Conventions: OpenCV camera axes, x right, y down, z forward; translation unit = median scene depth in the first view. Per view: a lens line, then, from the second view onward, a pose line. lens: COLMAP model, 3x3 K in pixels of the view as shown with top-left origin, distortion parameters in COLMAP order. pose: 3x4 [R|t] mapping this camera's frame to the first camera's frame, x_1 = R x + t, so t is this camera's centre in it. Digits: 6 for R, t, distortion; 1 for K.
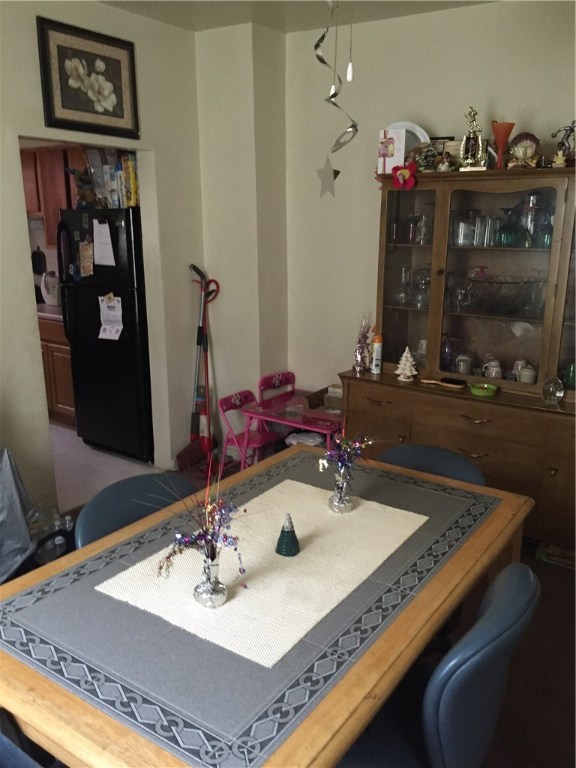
lens RADIAL K [[655.7, 0, 289.7], [0, 655.7, 384.0], [0, 0, 1]] dist [0.086835, -0.112698]
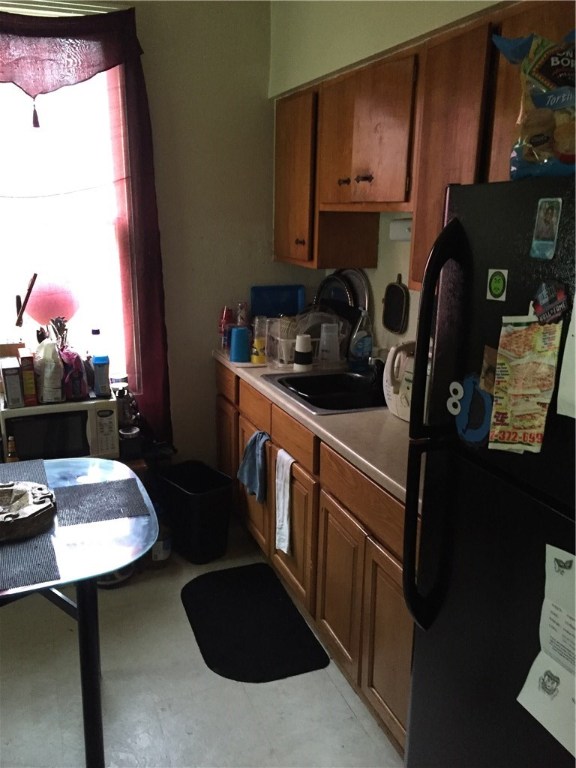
lens RADIAL K [[655.7, 0, 287.1], [0, 655.7, 384.9], [0, 0, 1]] dist [0.086835, -0.112698]
pose [[0.842793, 0.146084, -0.518034, -0.249115], [-0.146378, 0.988396, 0.040582, -0.182225], [0.517952, 0.041626, 0.854397, 0.733886]]
